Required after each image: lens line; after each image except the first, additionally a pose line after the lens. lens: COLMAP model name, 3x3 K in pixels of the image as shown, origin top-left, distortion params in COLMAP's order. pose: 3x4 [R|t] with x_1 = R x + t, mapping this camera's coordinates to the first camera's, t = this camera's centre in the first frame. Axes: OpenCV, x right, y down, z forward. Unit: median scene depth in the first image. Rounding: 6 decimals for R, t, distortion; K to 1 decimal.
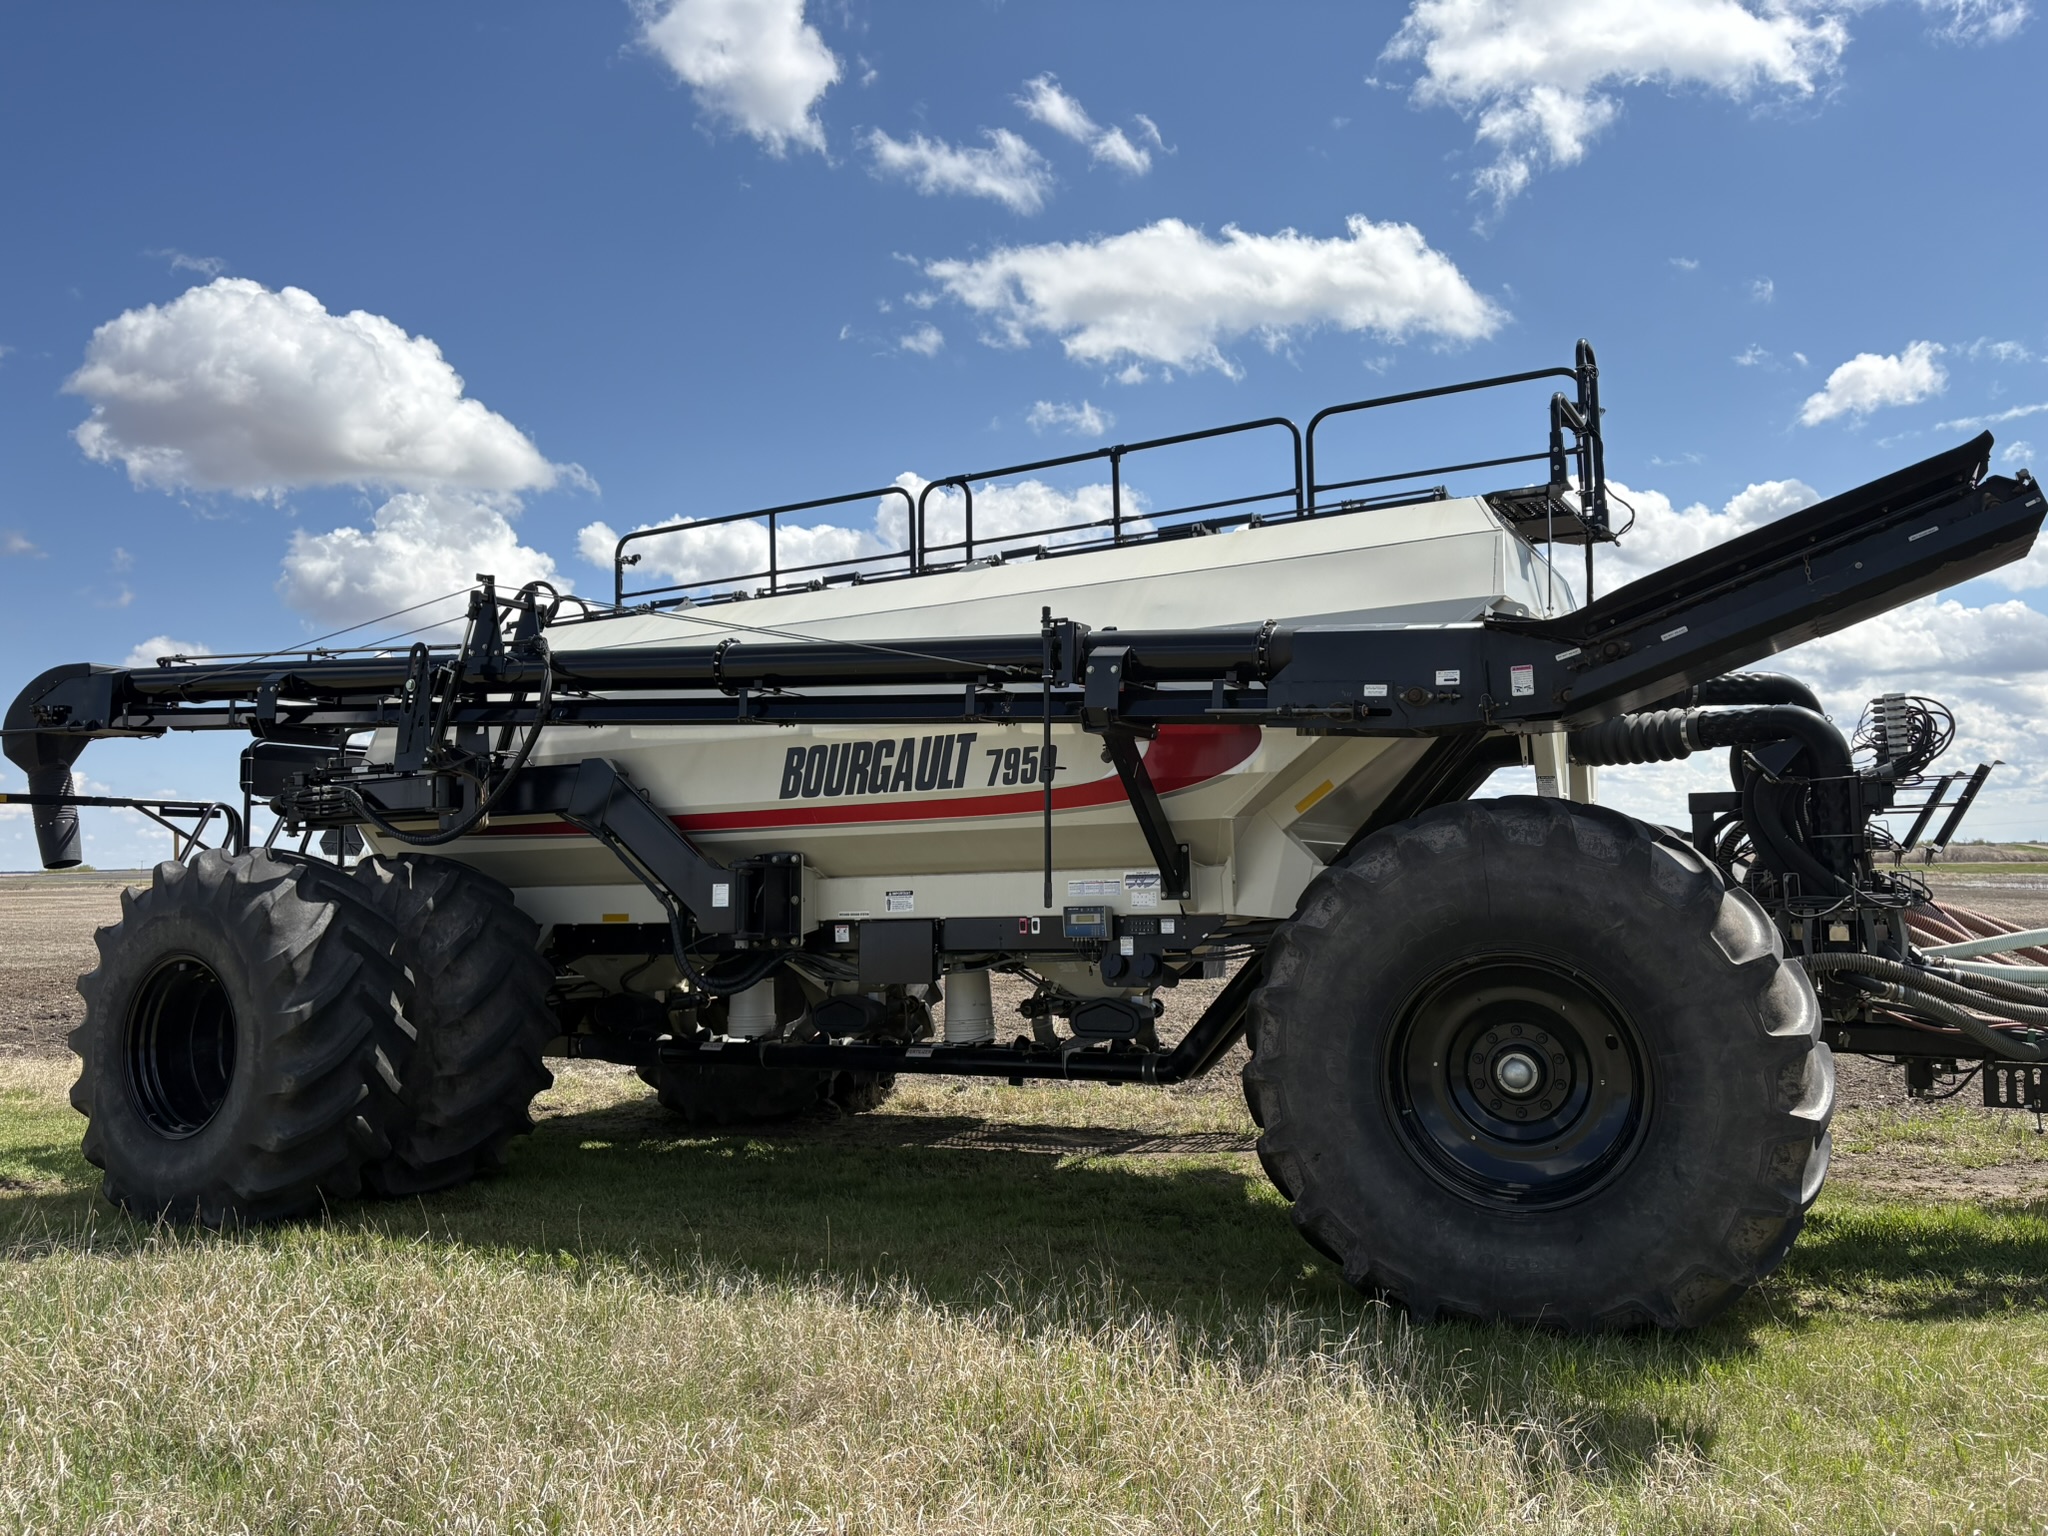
lens RADIAL K [[1533.4, 0, 1024.0], [0, 1533.4, 768.0], [0, 0, 1]] dist [0.005009, 0.000782]
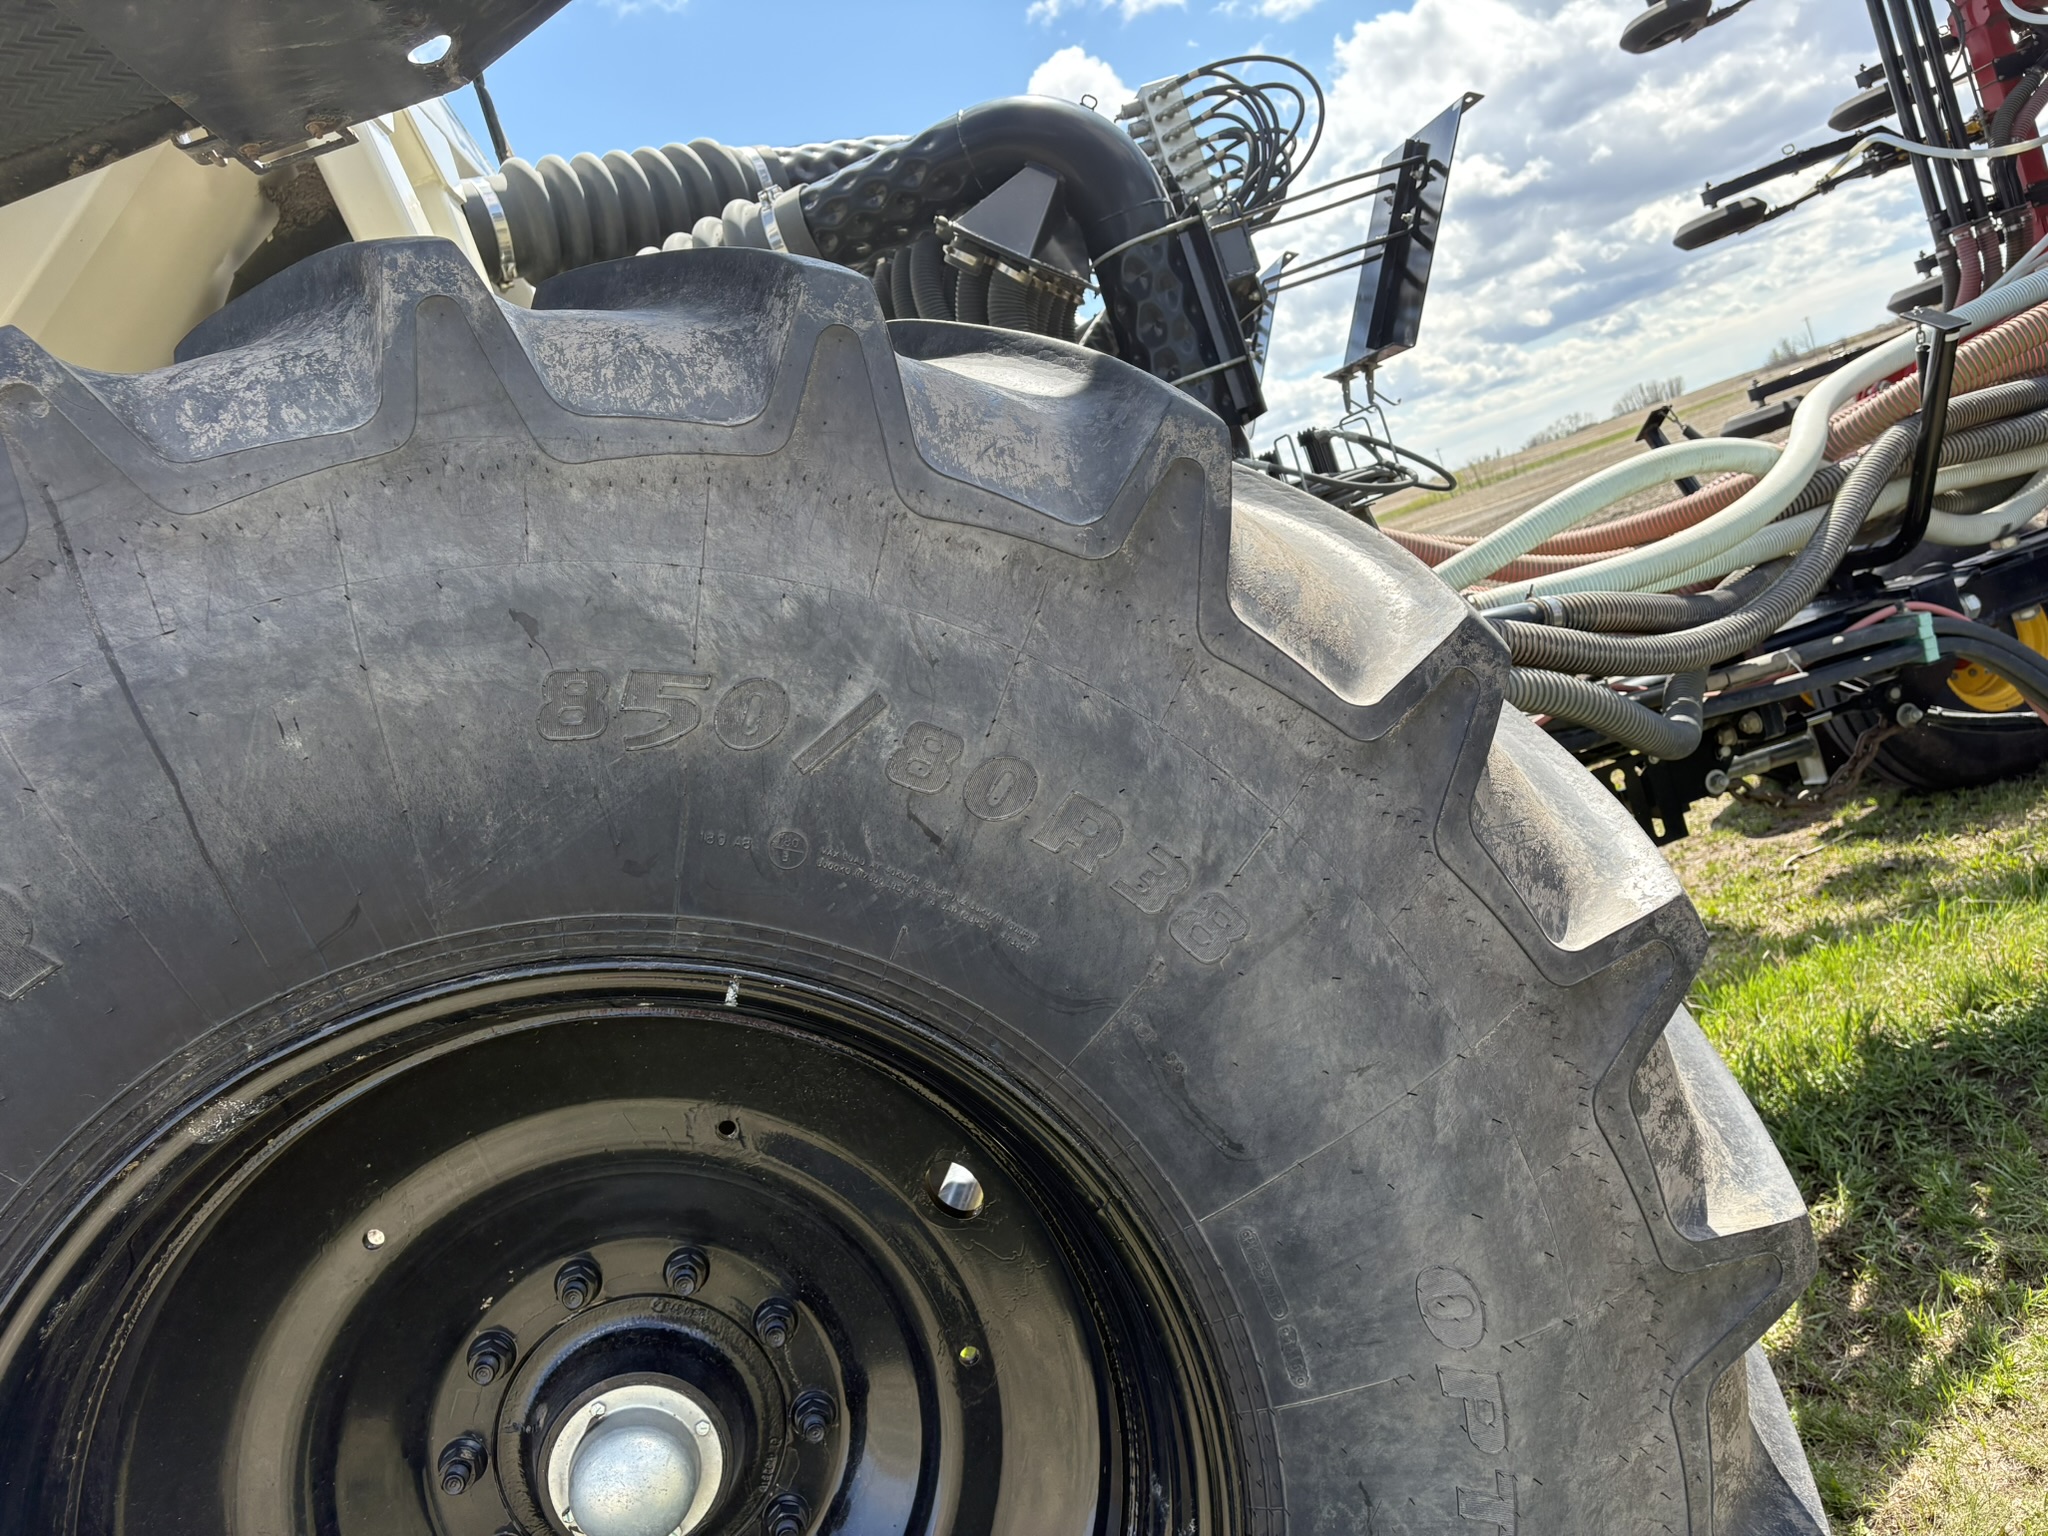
lens RADIAL K [[1498.8, 0, 1025.6], [0, 1498.8, 760.7], [0, 0, 1]] dist [0.074497, -0.084171]
pose [[0.793390, -0.308739, 0.524607, 0.299023], [0.282507, 0.950150, 0.131927, 0.090018], [-0.539186, 0.043536, 0.841061, 0.821853]]
